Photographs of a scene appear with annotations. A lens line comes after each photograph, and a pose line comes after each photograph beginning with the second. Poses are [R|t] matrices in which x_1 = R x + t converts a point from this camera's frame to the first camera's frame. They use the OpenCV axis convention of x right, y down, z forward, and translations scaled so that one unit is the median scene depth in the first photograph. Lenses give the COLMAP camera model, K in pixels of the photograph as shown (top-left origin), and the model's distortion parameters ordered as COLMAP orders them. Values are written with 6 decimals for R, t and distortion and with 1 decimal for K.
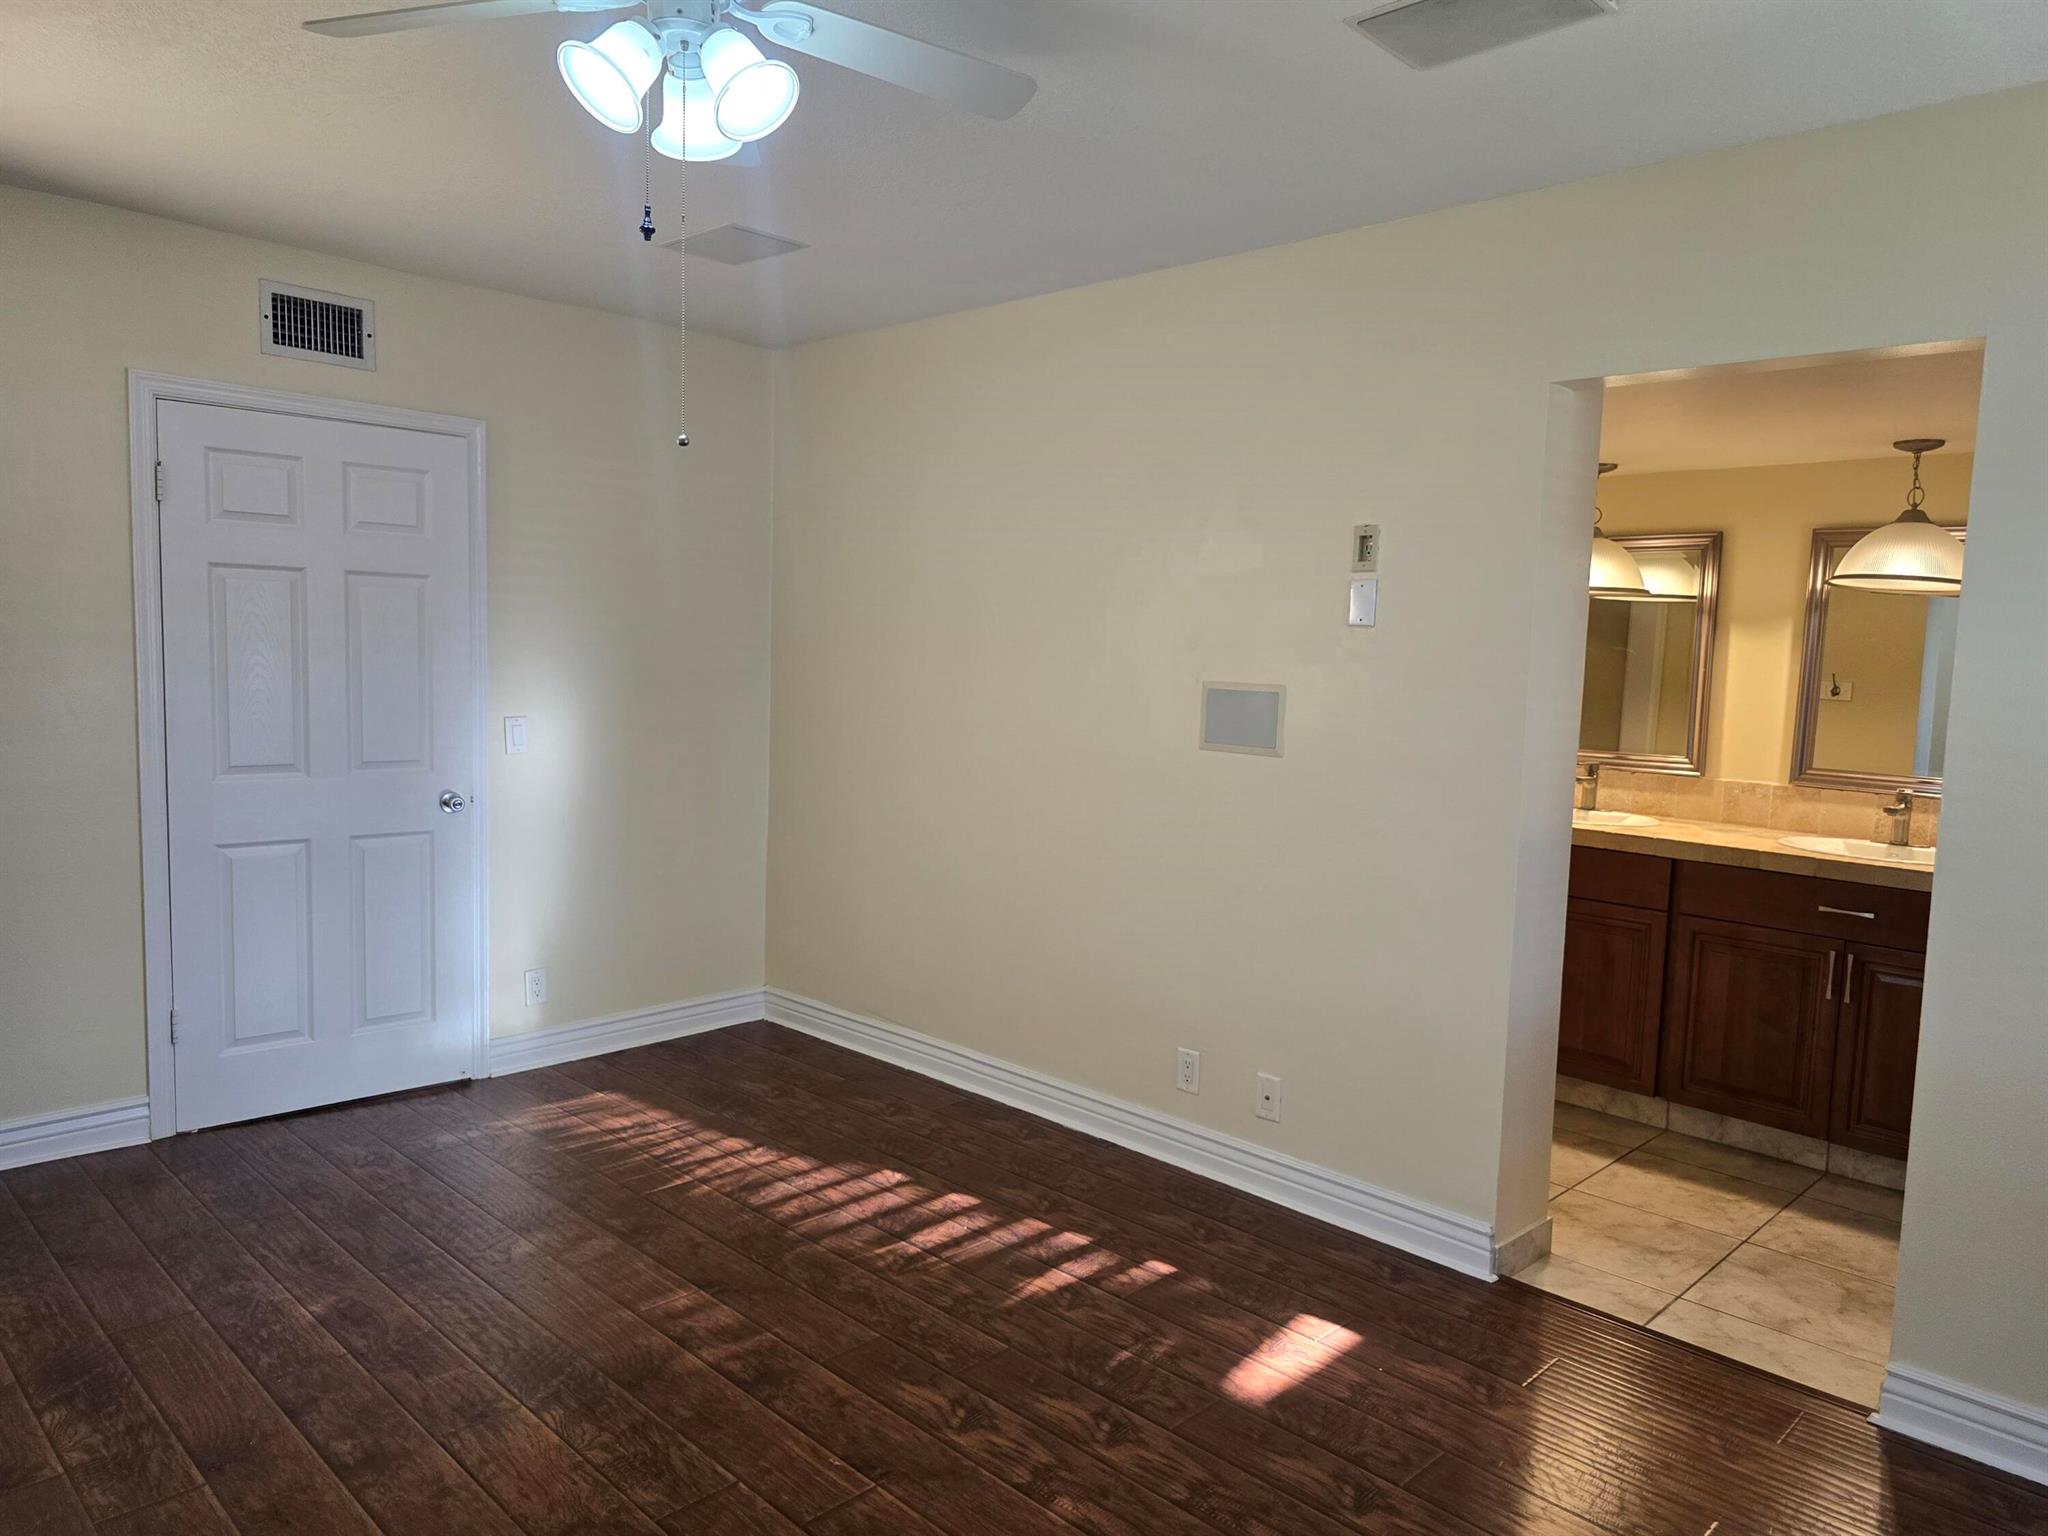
lens RADIAL K [[1382.0, 0, 1040.7], [0, 1382.0, 773.9], [0, 0, 1]] dist [0.018738, -0.023640]
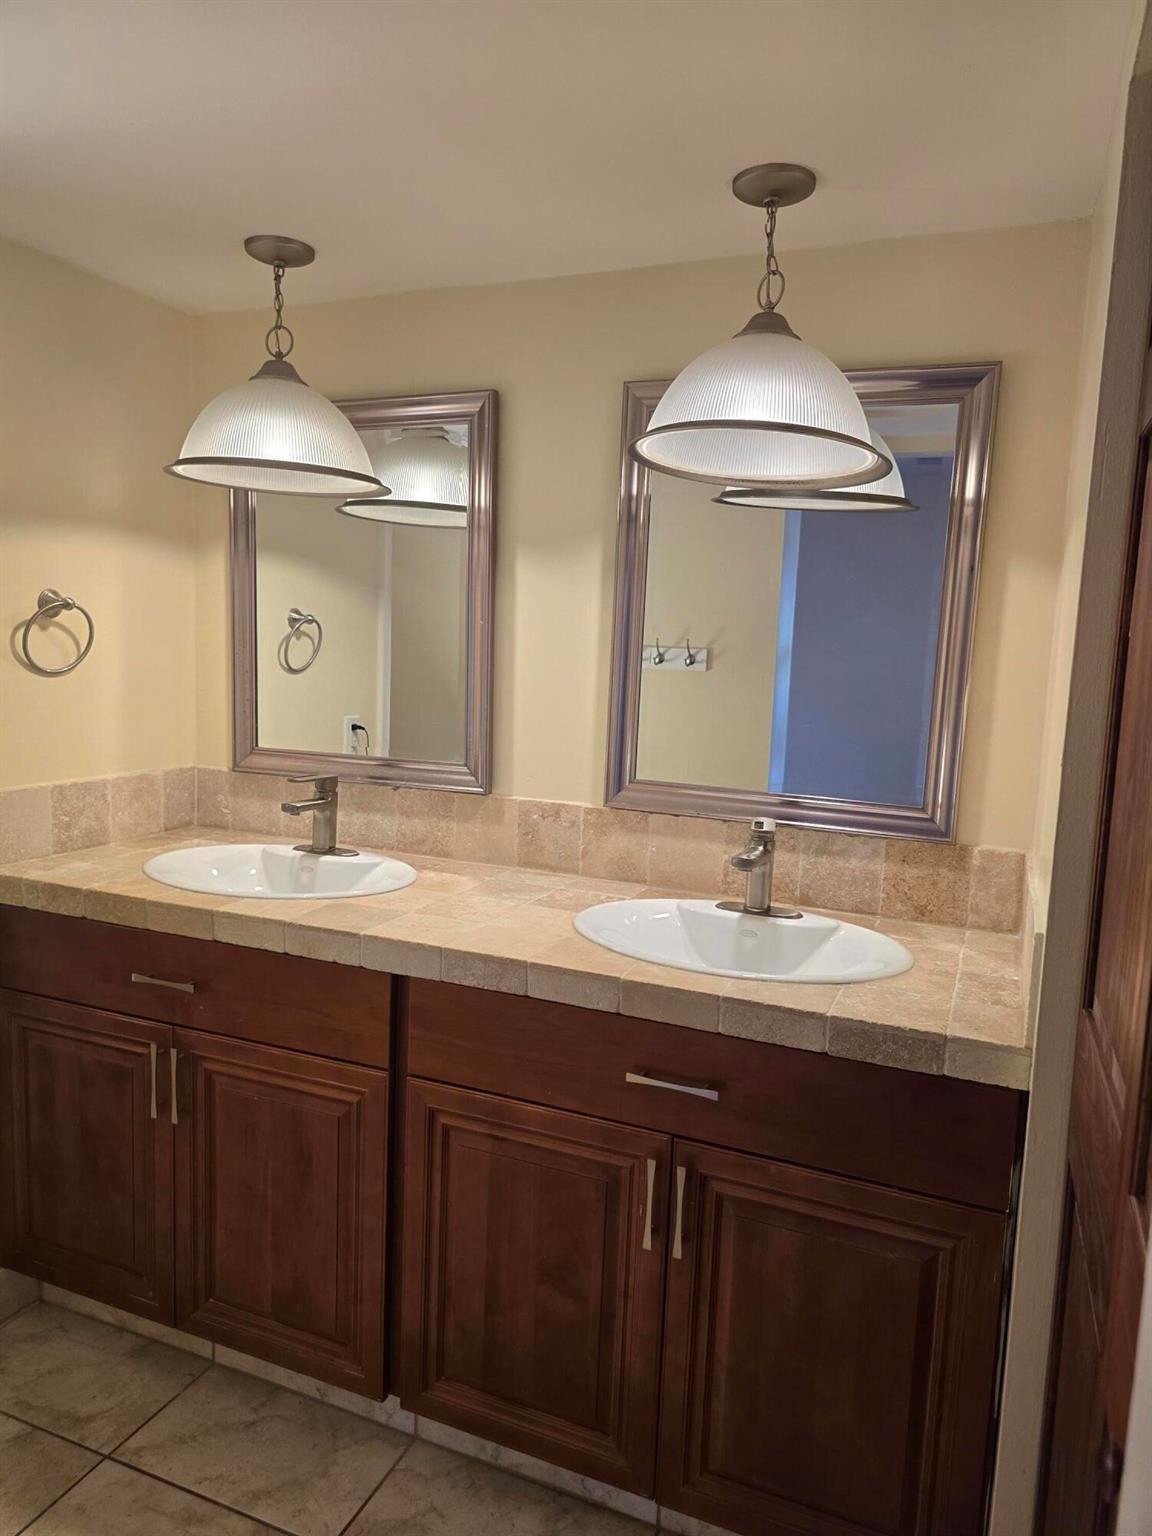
lens RADIAL K [[1036.5, 0, 571.4], [0, 1036.5, 767.4], [0, 0, 1]] dist [0.018738, -0.023640]
pose [[0.928464, -0.044270, 0.368774, 0.380291], [0.029978, 0.998564, 0.044398, -0.033924], [-0.370210, -0.030167, 0.928458, 0.613008]]
